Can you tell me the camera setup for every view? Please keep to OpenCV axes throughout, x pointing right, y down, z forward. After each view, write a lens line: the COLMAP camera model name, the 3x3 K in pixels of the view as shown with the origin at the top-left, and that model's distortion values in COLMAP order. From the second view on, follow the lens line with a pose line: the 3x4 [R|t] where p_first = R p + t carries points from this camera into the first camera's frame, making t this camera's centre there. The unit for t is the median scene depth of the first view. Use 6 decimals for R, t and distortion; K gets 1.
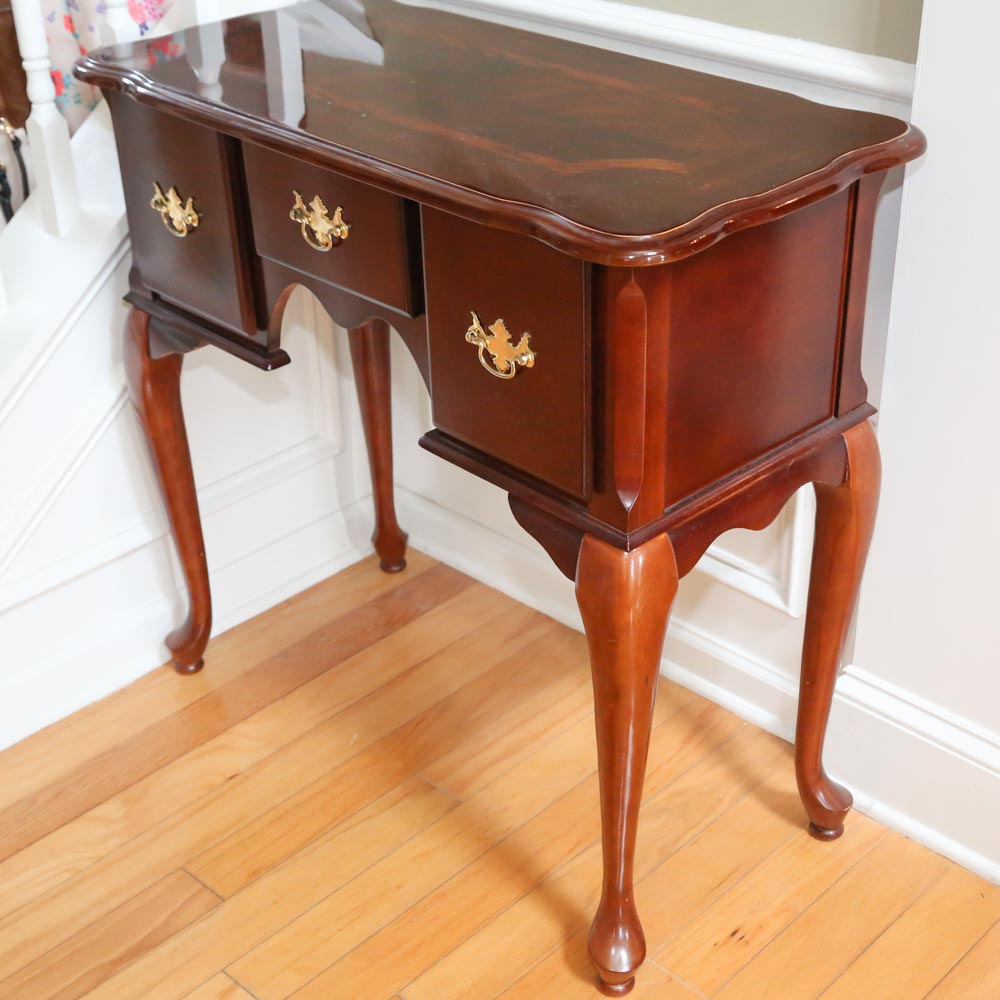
lens RADIAL K [[1624.0, 0, 511.1], [0, 1624.0, 524.3], [0, 0, 1]] dist [0.011254, 0.000000]
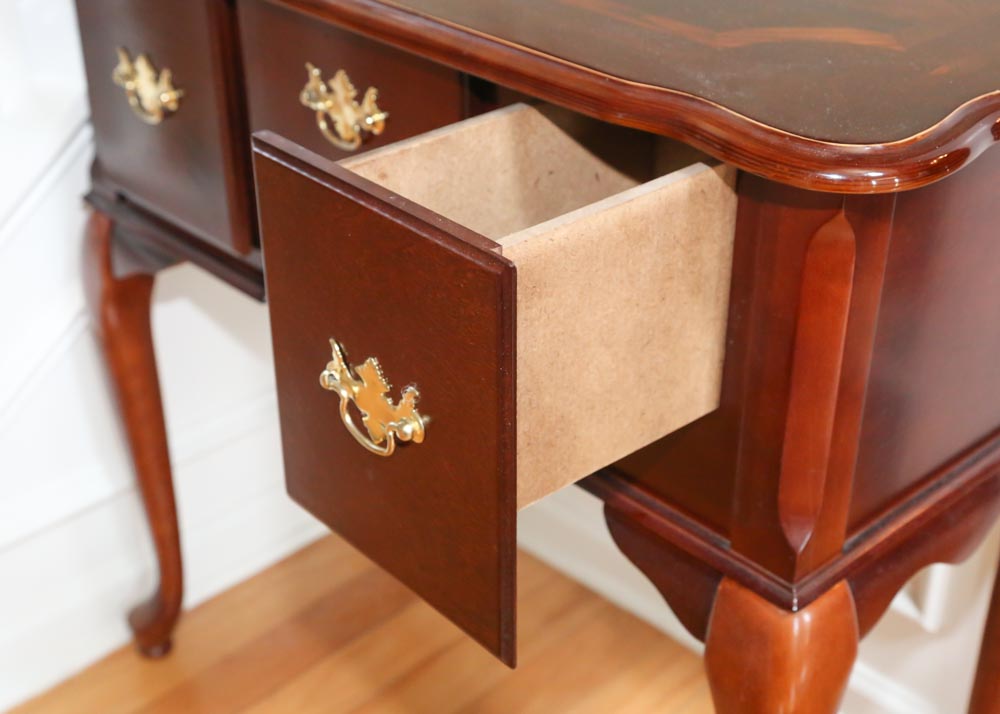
lens RADIAL K [[1466.6, 0, 492.7], [0, 1466.6, 358.5], [0, 0, 1]] dist [0.028946, 0.000000]
pose [[0.999586, 0.027606, 0.008167, -0.053287], [-0.027463, 0.999477, -0.017087, -0.065885], [-0.008634, 0.016856, 0.999821, 0.350106]]
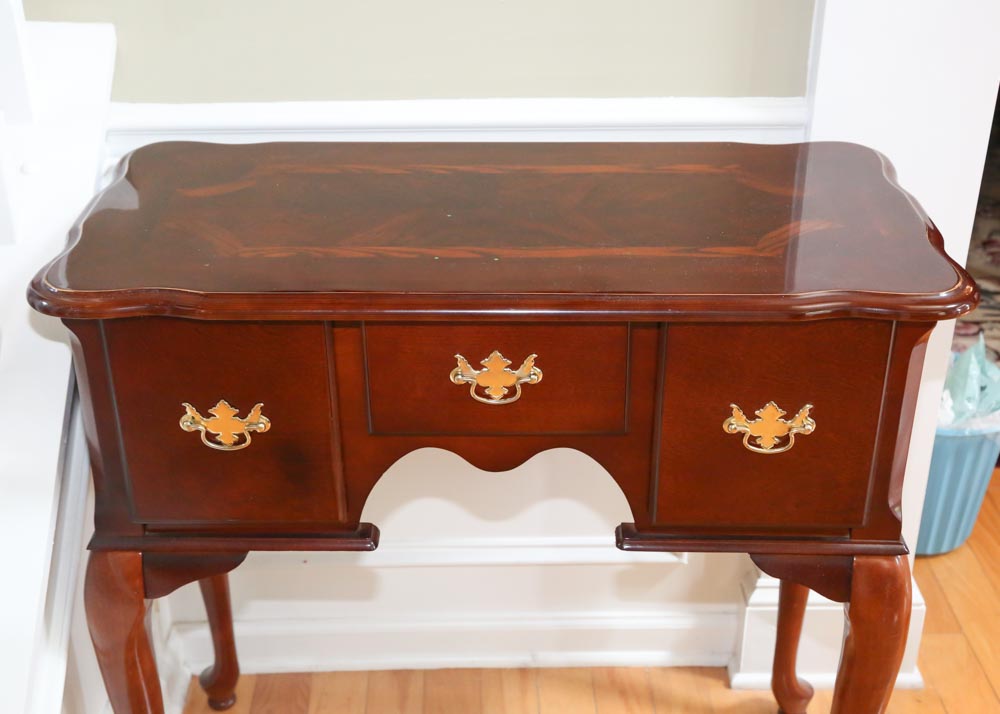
lens RADIAL K [[1331.1, 0, 498.2], [0, 1331.1, 352.3], [0, 0, 1]] dist [0.052814, 0.000000]
pose [[0.703802, -0.317779, 0.635357, -0.594093], [0.355720, 0.931814, 0.072015, -0.248782], [-0.614920, 0.175325, 0.768853, 0.385748]]
